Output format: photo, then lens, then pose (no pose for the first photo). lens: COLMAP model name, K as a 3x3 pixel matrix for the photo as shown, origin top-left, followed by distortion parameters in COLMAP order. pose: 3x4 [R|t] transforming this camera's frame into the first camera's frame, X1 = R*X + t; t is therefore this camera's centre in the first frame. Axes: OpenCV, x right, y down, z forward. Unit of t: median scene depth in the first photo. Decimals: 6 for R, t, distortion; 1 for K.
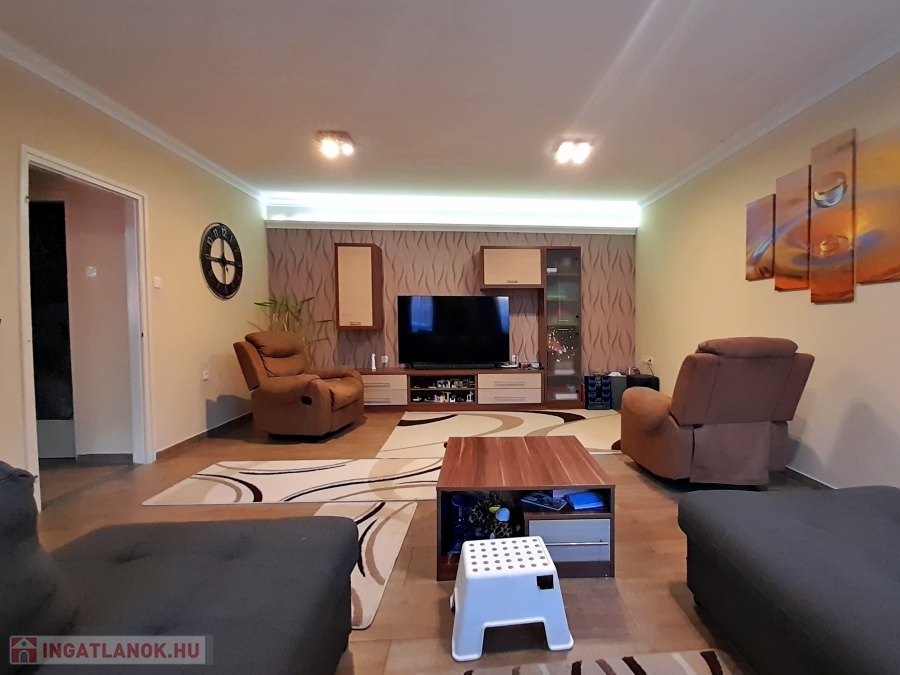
lens RADIAL K [[373.2, 0, 450.0], [0, 373.2, 337.5], [0, 0, 1]] dist [-0.001343, -0.000434]
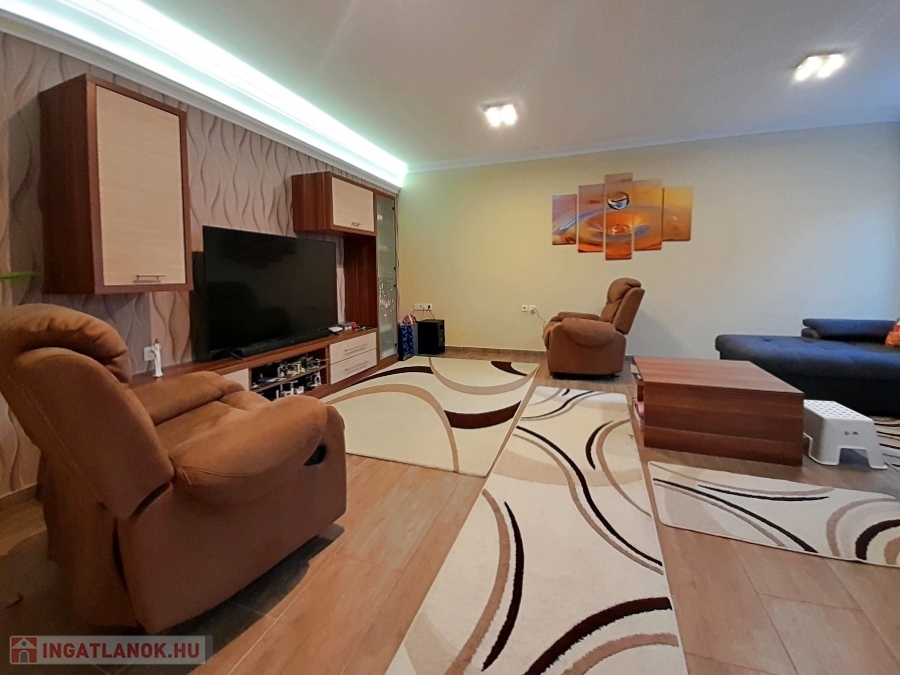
lens RADIAL K [[371.1, 0, 447.1], [0, 371.1, 298.1], [0, 0, 1]] dist [-0.000704, -0.000381]
pose [[0.390457, -0.064430, 0.918364, -0.905721], [0.056715, 0.997337, 0.045857, -0.027612], [-0.918873, 0.034180, 0.393071, 0.884856]]
